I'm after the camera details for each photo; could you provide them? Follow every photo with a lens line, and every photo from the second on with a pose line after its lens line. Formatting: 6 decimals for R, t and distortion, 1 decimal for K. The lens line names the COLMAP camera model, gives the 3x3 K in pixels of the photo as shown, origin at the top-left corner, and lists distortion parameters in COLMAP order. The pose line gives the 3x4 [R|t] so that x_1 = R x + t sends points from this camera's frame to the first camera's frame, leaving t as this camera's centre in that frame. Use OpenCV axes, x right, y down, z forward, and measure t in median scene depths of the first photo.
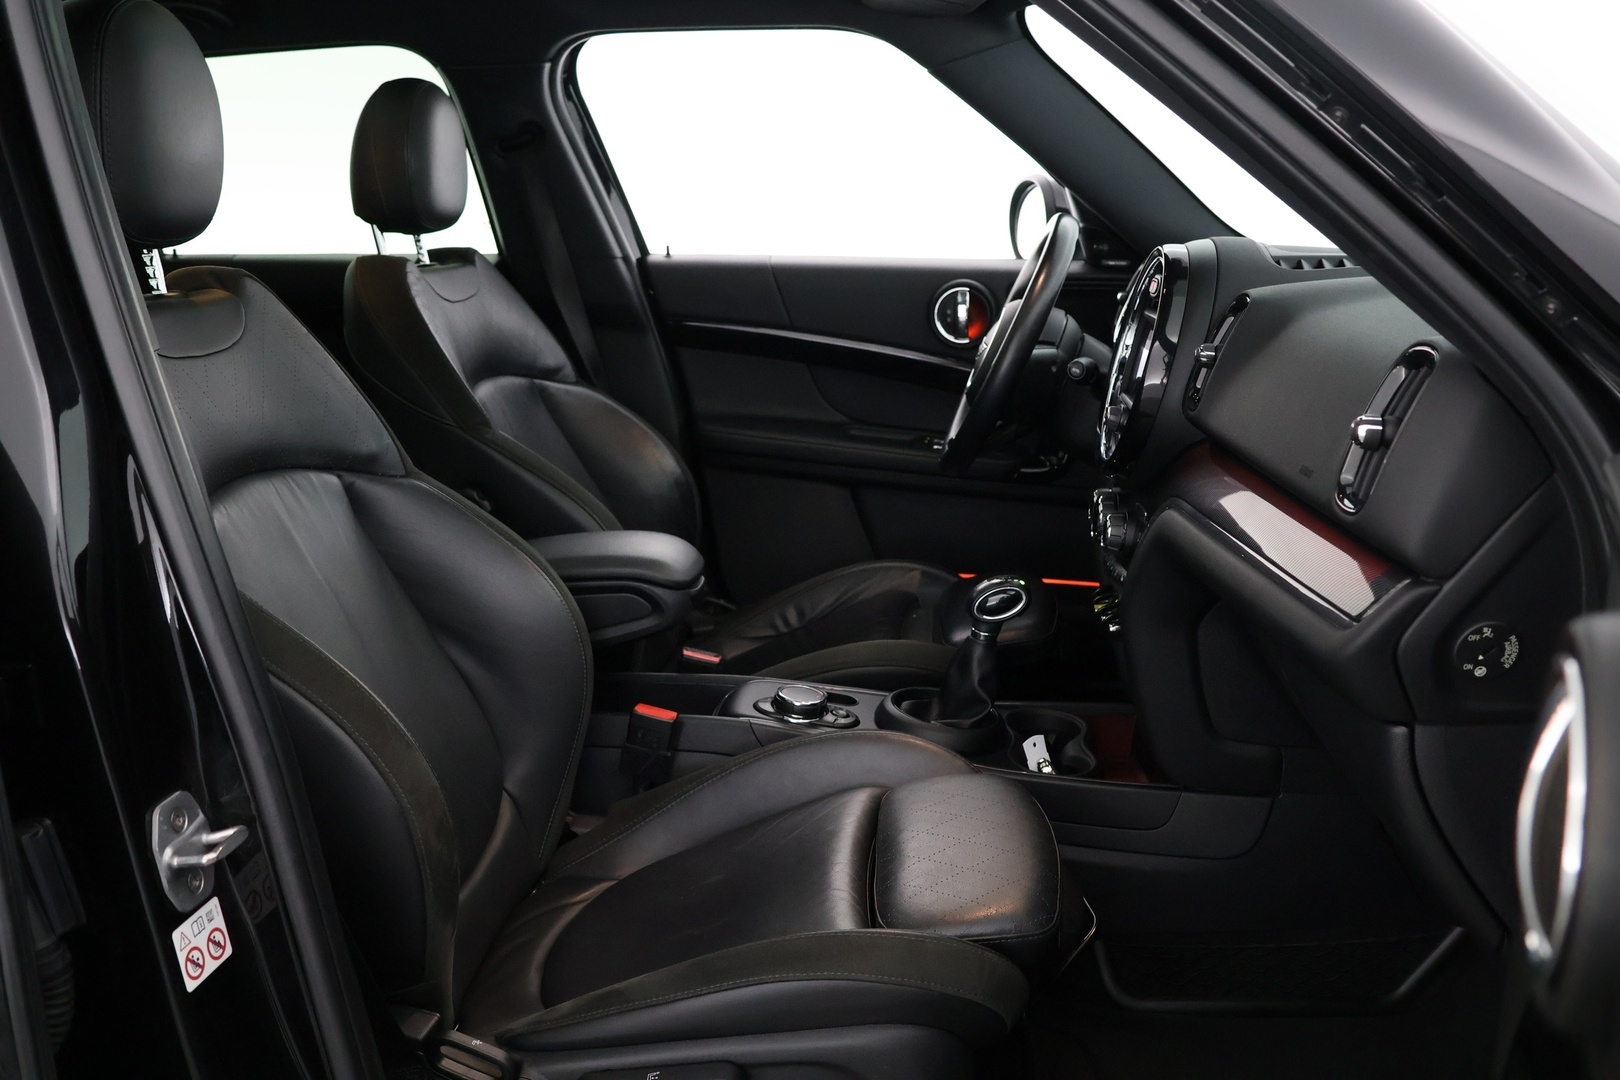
lens RADIAL K [[1425.0, 0, 810.0], [0, 1425.0, 540.0], [0, 0, 1]] dist [-0.186064, 0.262692]
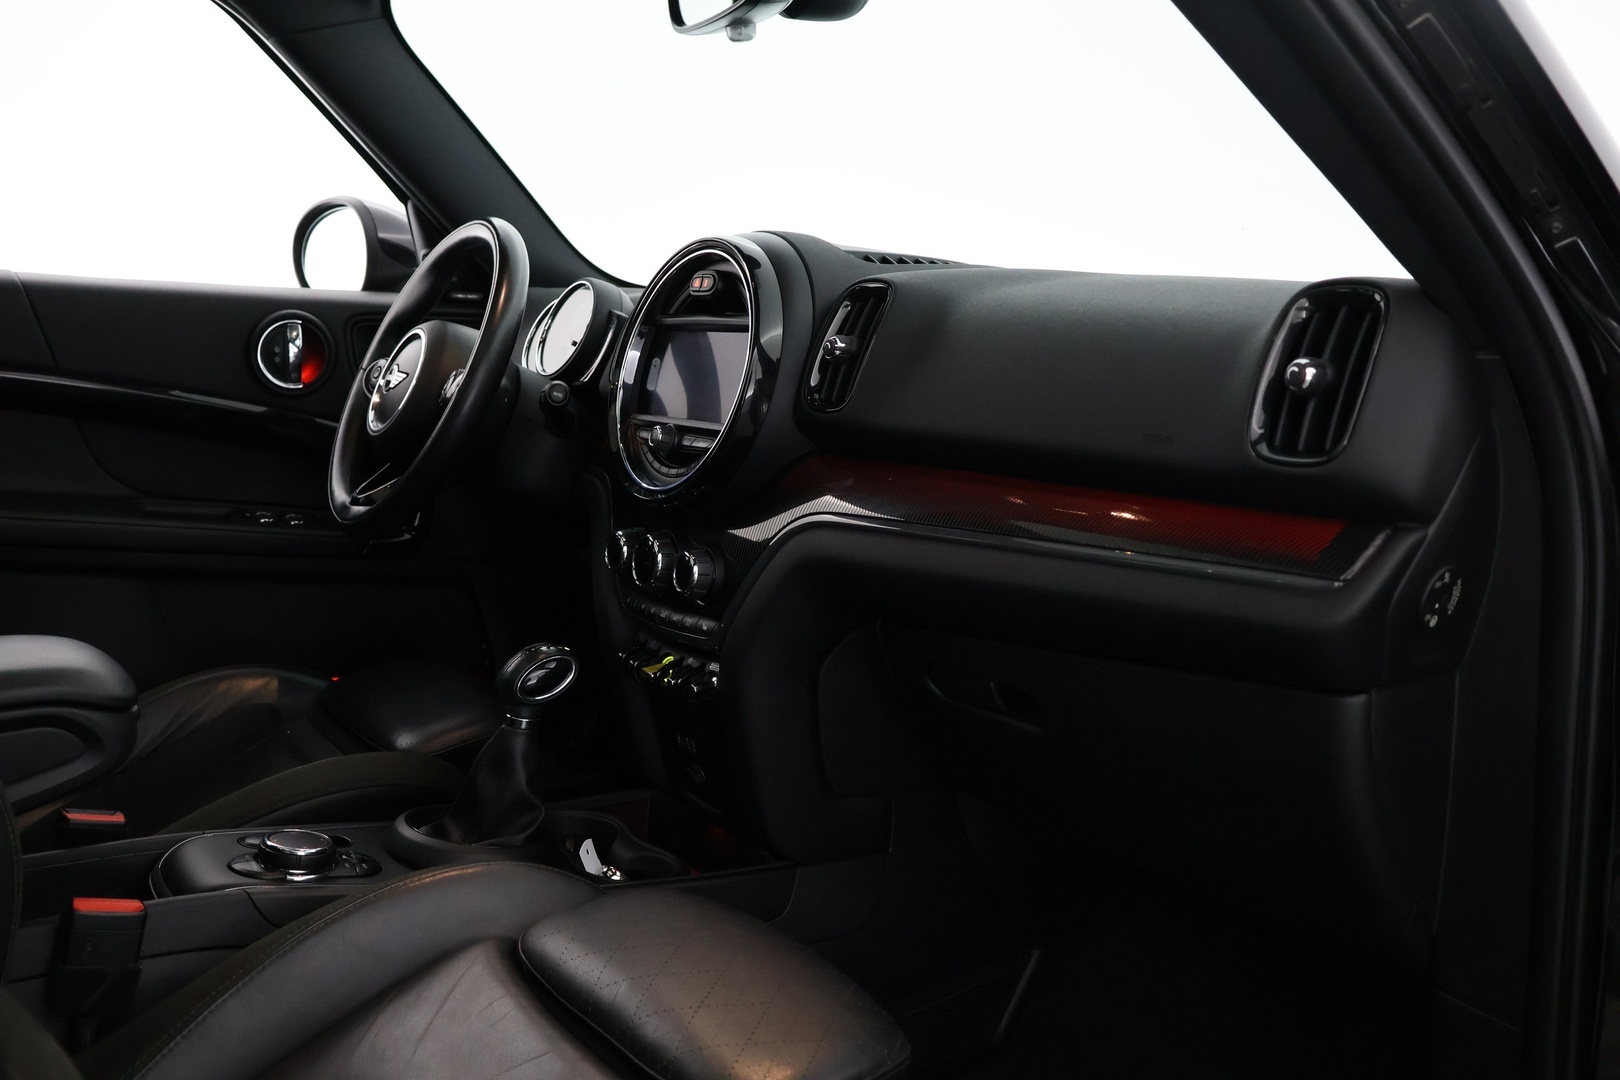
lens RADIAL K [[1425.0, 0, 810.0], [0, 1425.0, 540.0], [0, 0, 1]] dist [-0.186064, 0.262692]
pose [[0.763063, -0.054767, 0.643999, -0.249065], [0.109470, 0.992959, -0.045266, 0.019457], [-0.636986, 0.105040, 0.763686, 0.293438]]
